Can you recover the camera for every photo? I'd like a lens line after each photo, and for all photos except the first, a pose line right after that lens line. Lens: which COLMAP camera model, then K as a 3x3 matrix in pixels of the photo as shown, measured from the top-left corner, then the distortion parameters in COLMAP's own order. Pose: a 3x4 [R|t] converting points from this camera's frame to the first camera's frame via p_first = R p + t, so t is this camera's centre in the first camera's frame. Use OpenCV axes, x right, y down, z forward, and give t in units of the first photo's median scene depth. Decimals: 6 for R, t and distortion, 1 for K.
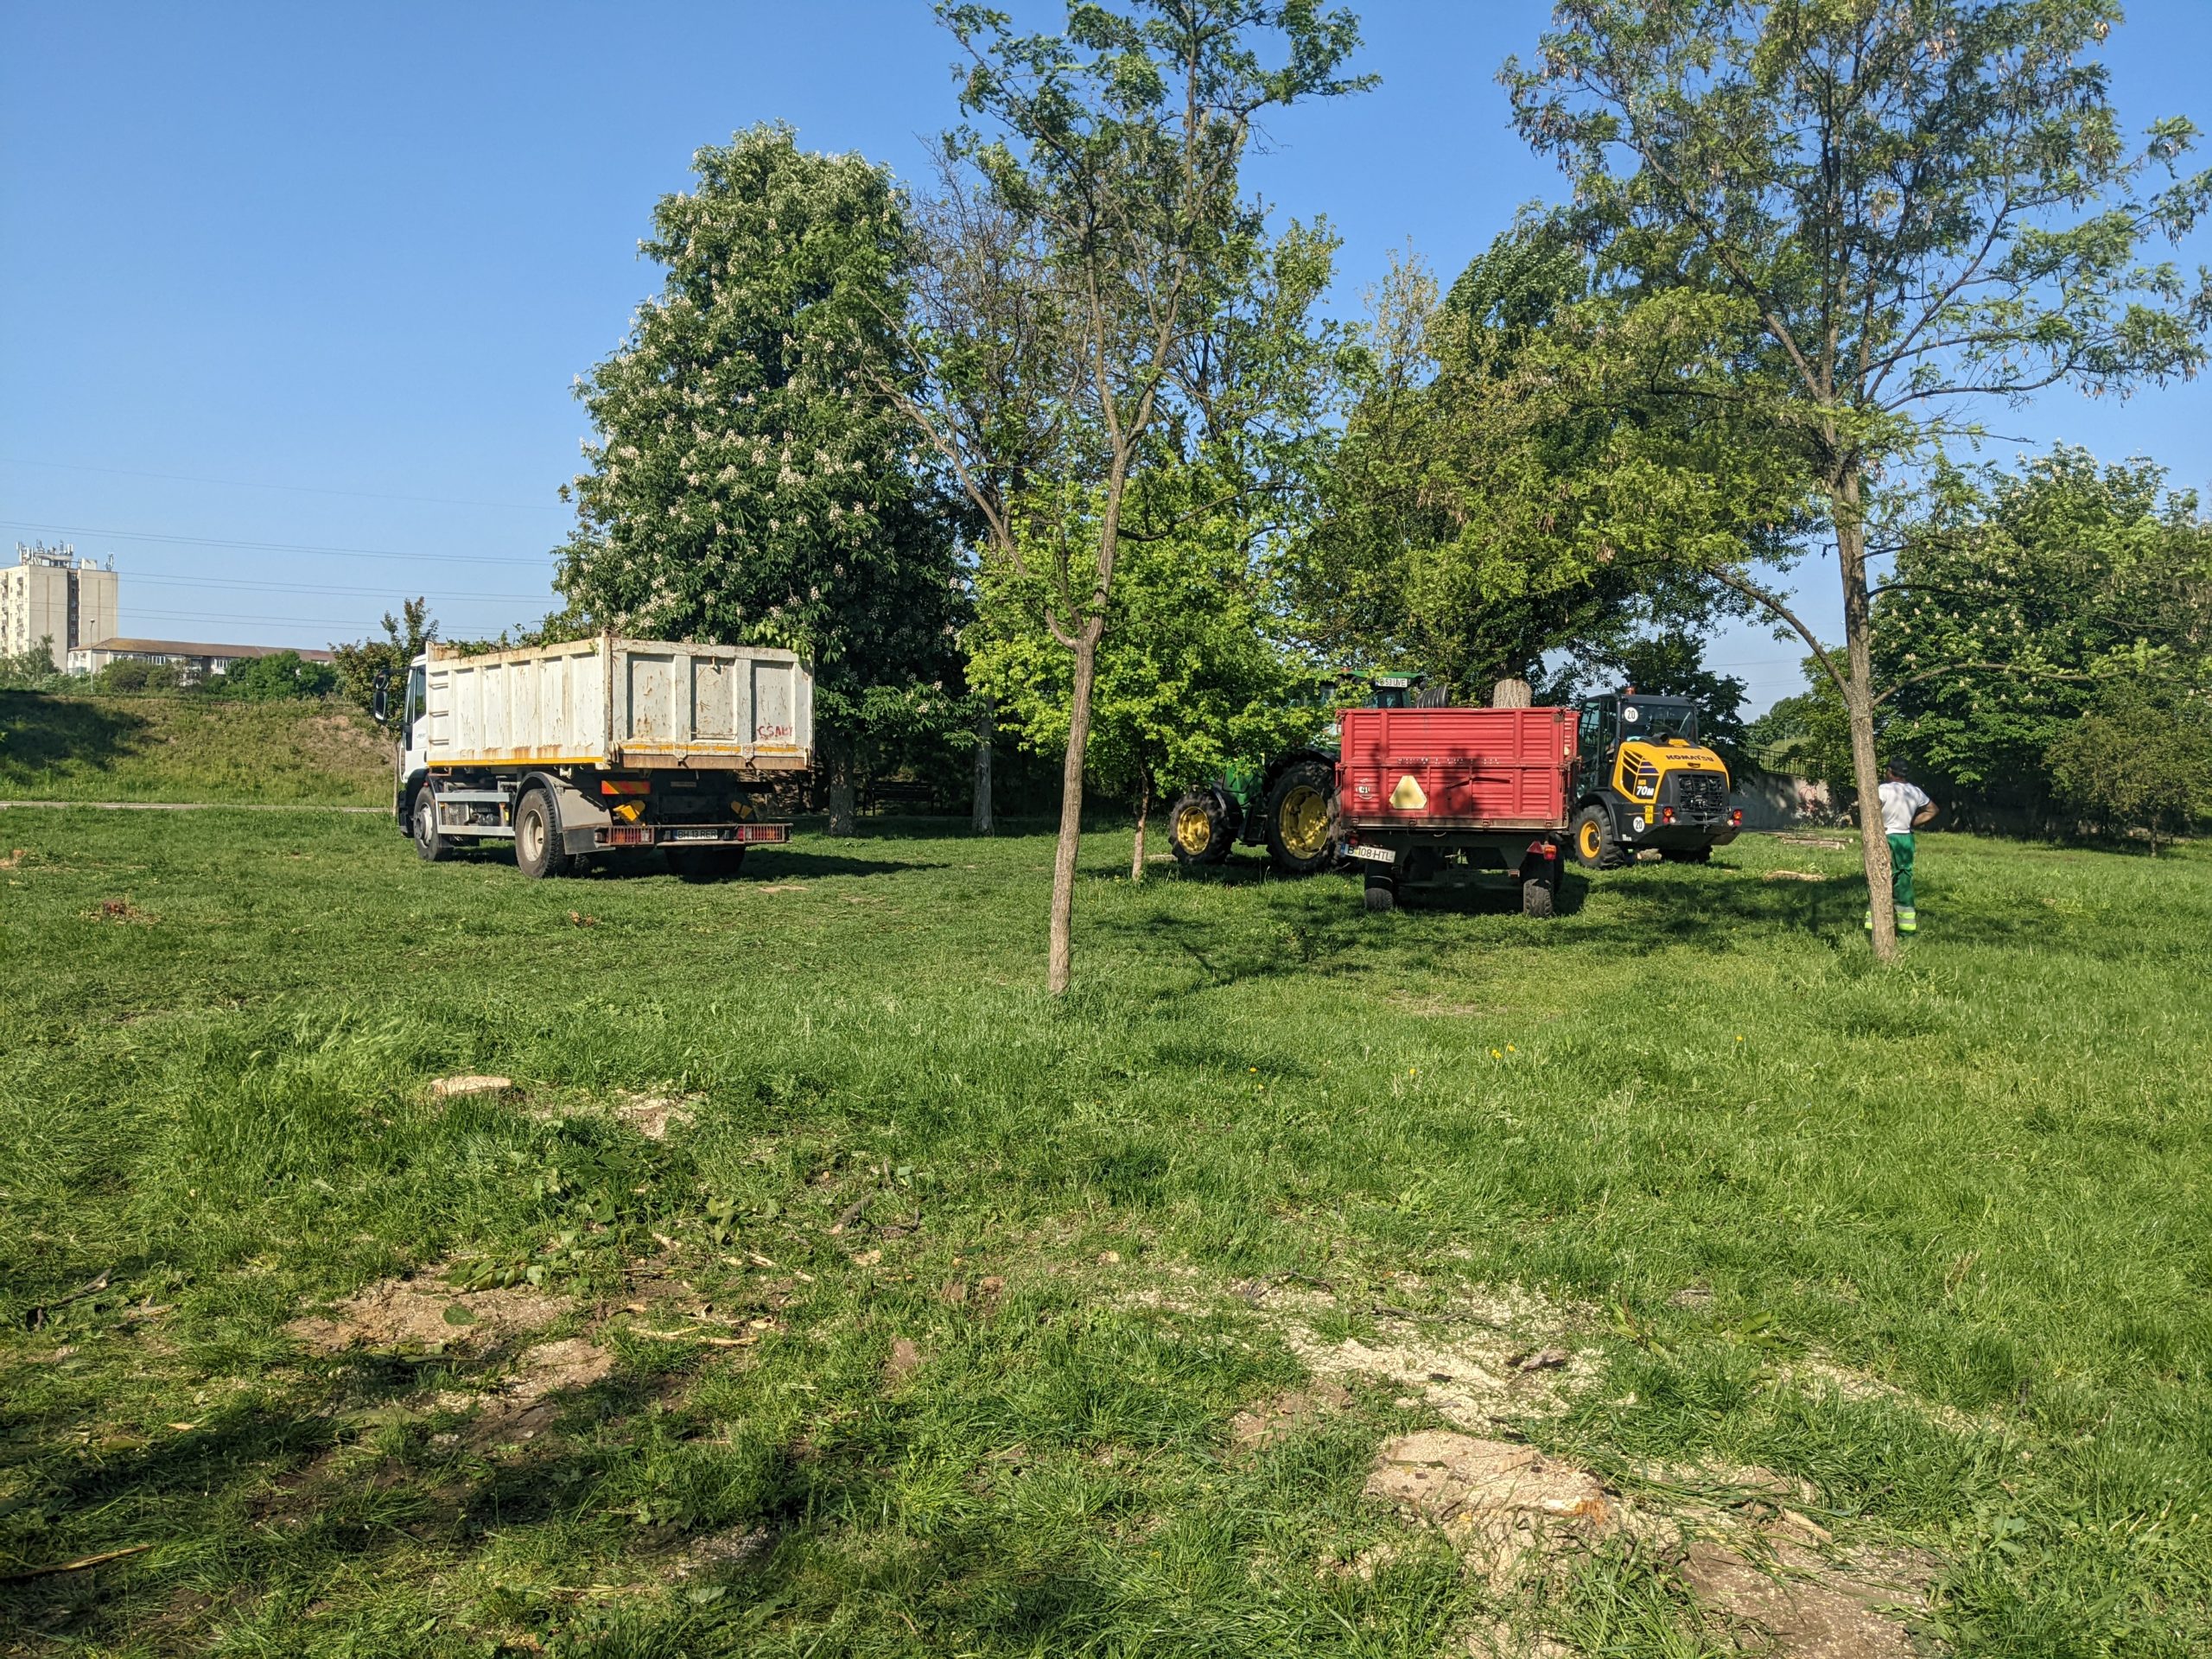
lens RADIAL K [[1741.6, 0, 1136.1], [0, 1741.6, 828.8], [0, 0, 1]] dist [0.053887, -0.095144]
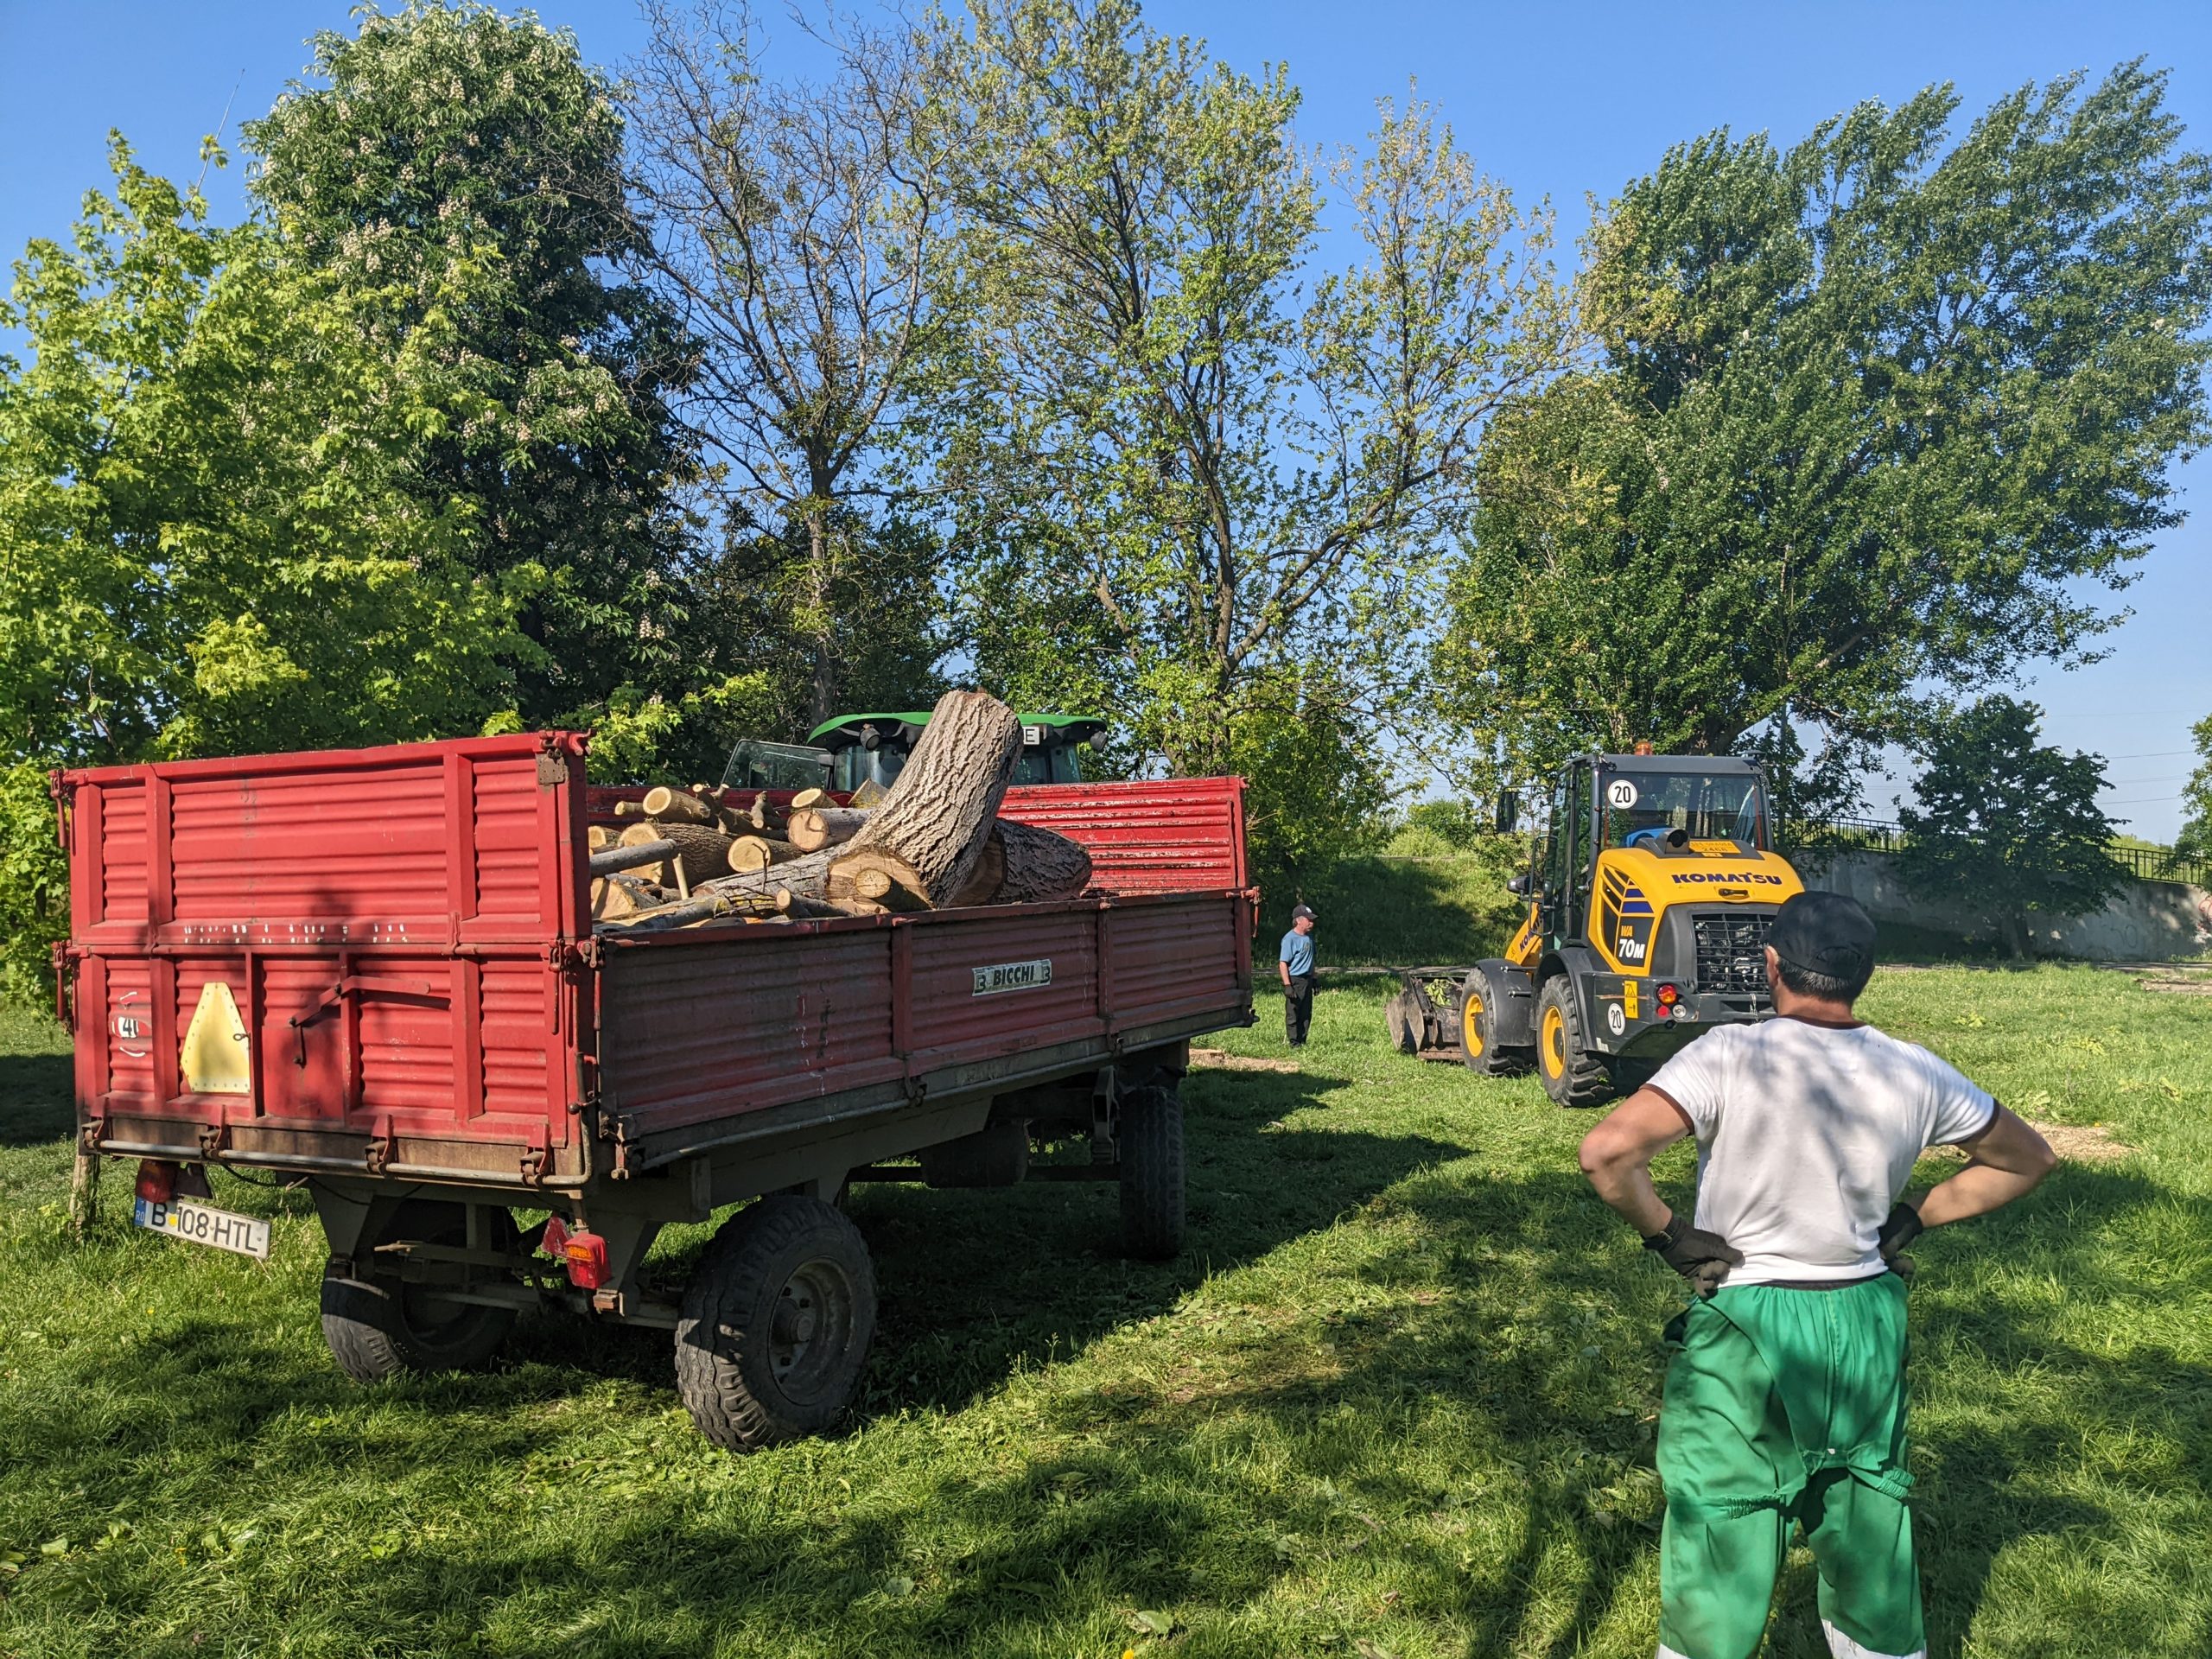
lens RADIAL K [[1741.6, 0, 1136.1], [0, 1741.6, 828.8], [0, 0, 1]] dist [0.053887, -0.095144]
pose [[0.977581, -0.031735, -0.208153, 0.308622], [0.016990, 0.997242, -0.072246, -0.026543], [0.209872, 0.067089, 0.975424, 0.601373]]
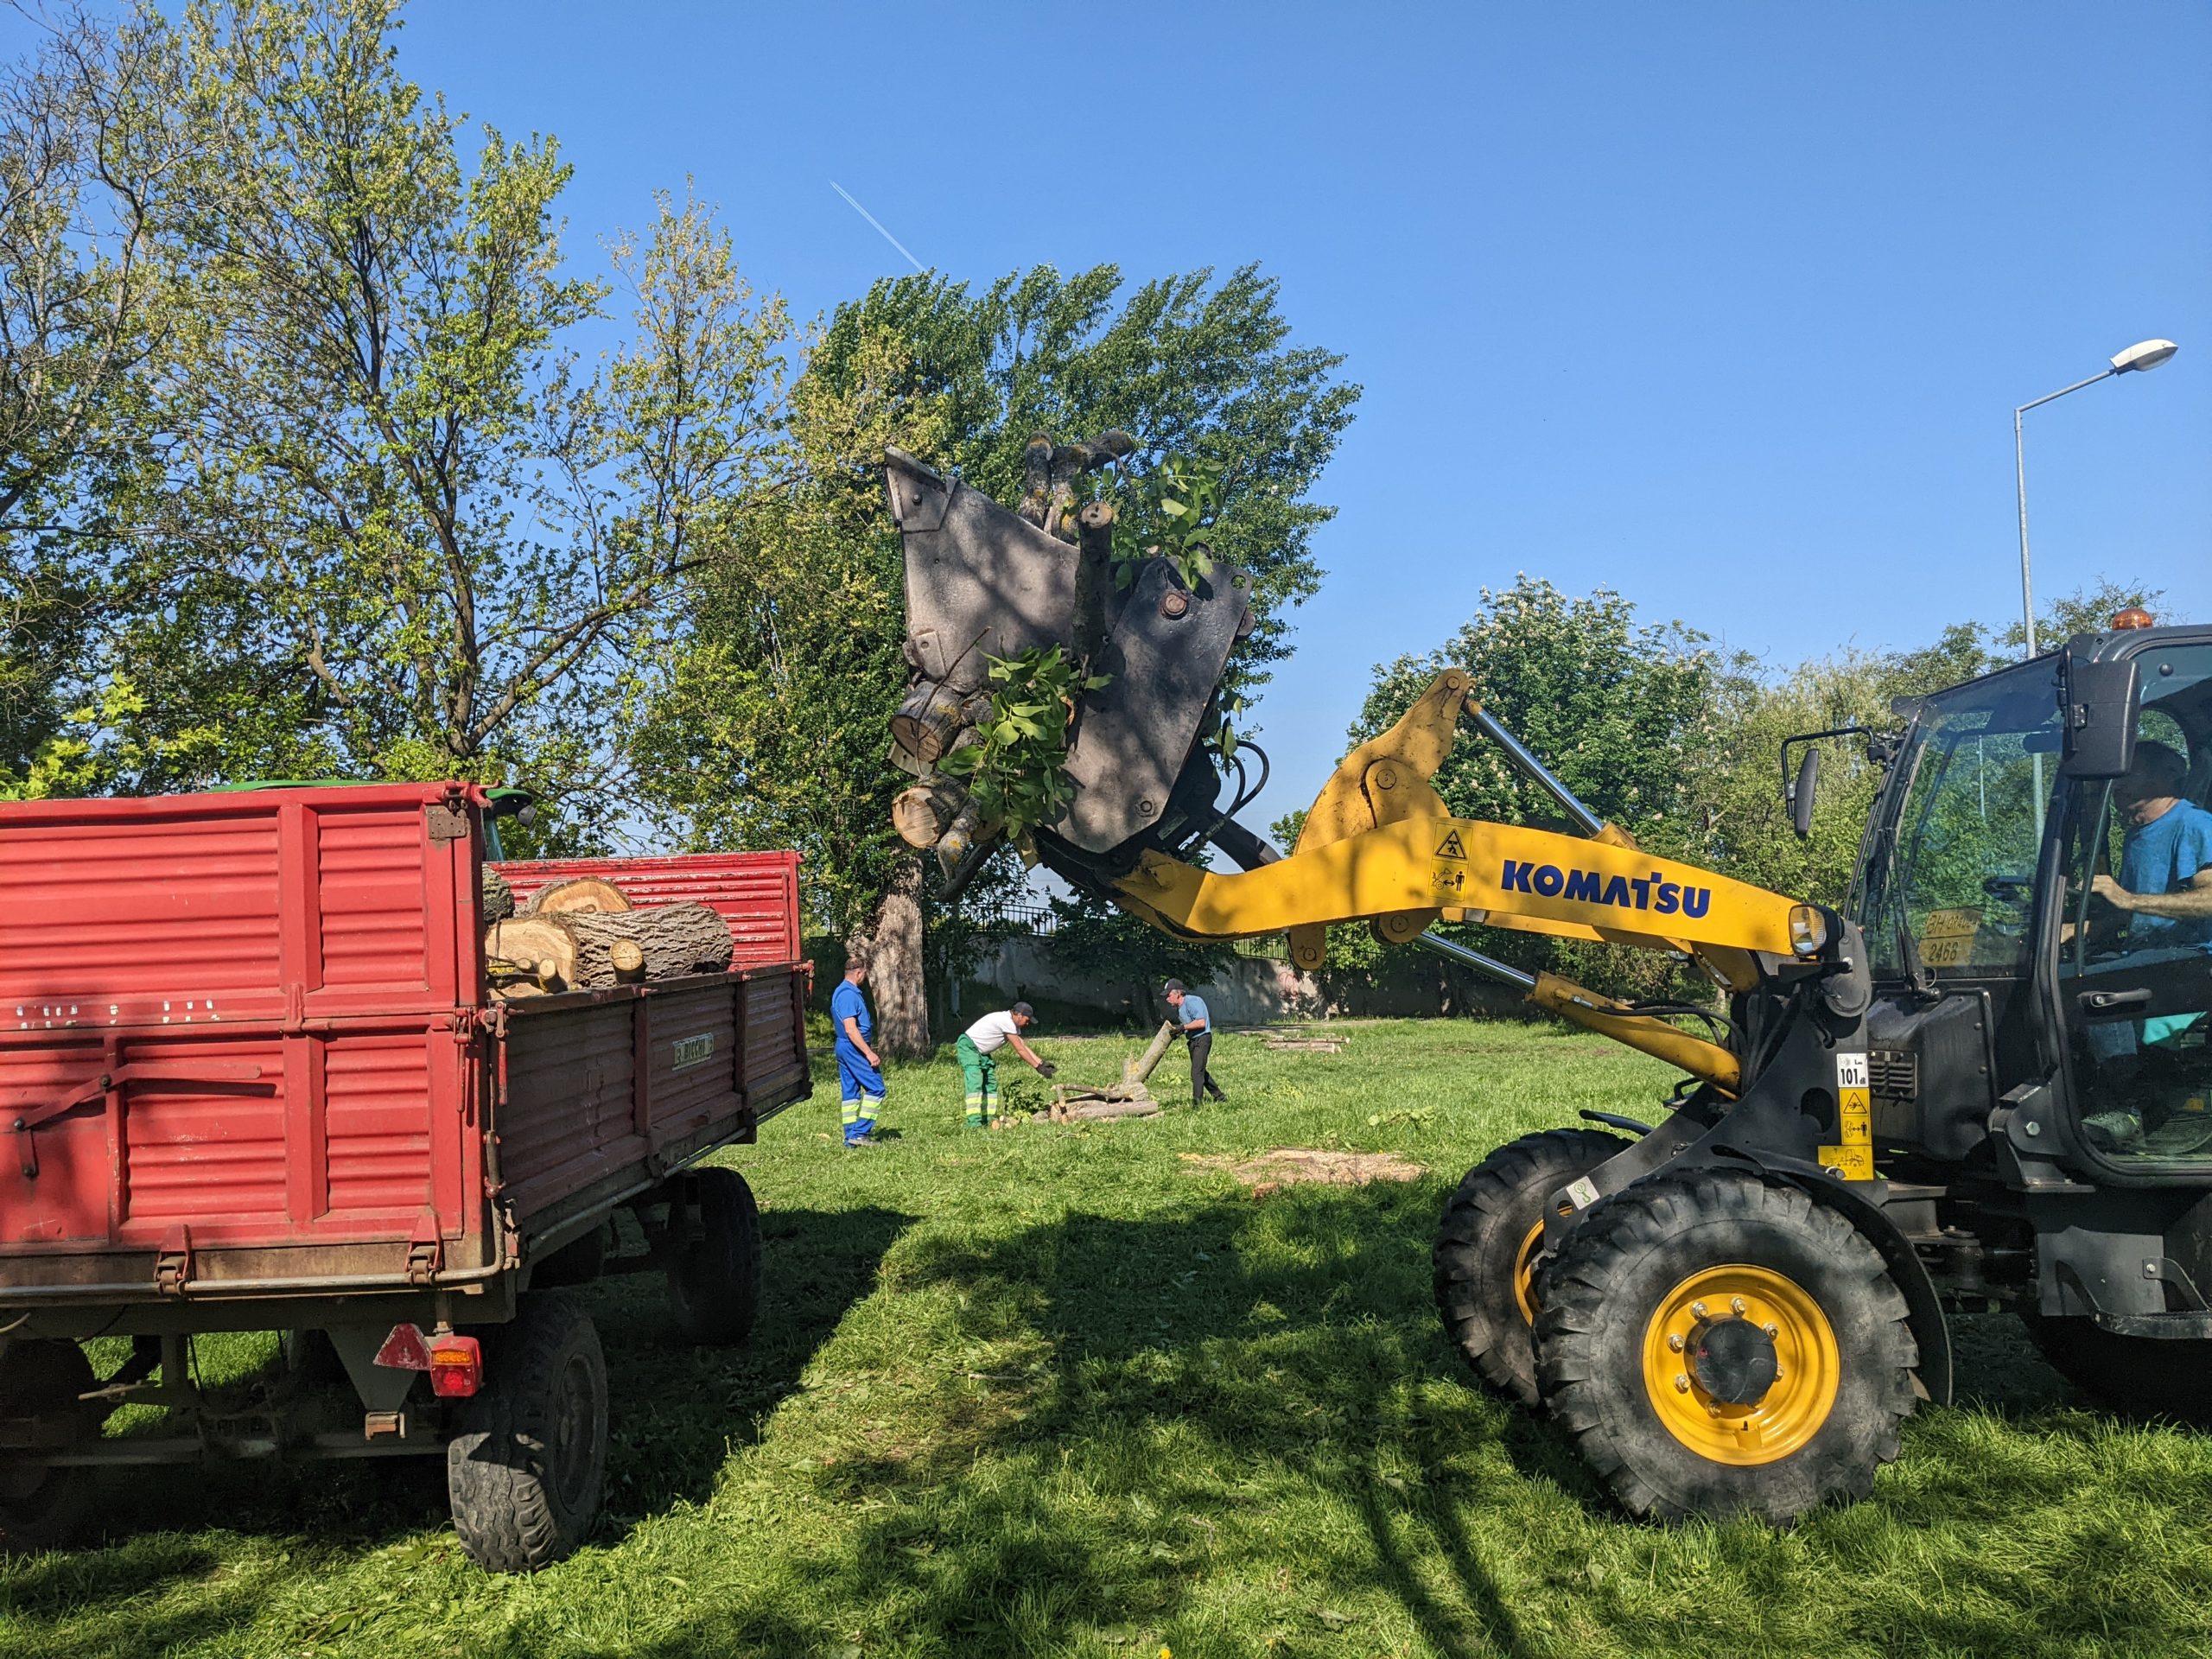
lens RADIAL K [[1743.9, 0, 1081.8], [0, 1743.9, 821.5], [0, 0, 1]] dist [0.043194, -0.070361]
pose [[0.966756, -0.026455, 0.254329, 0.211821], [0.056438, 0.992180, -0.111326, -0.024686], [-0.249395, 0.121979, 0.960689, 0.588071]]
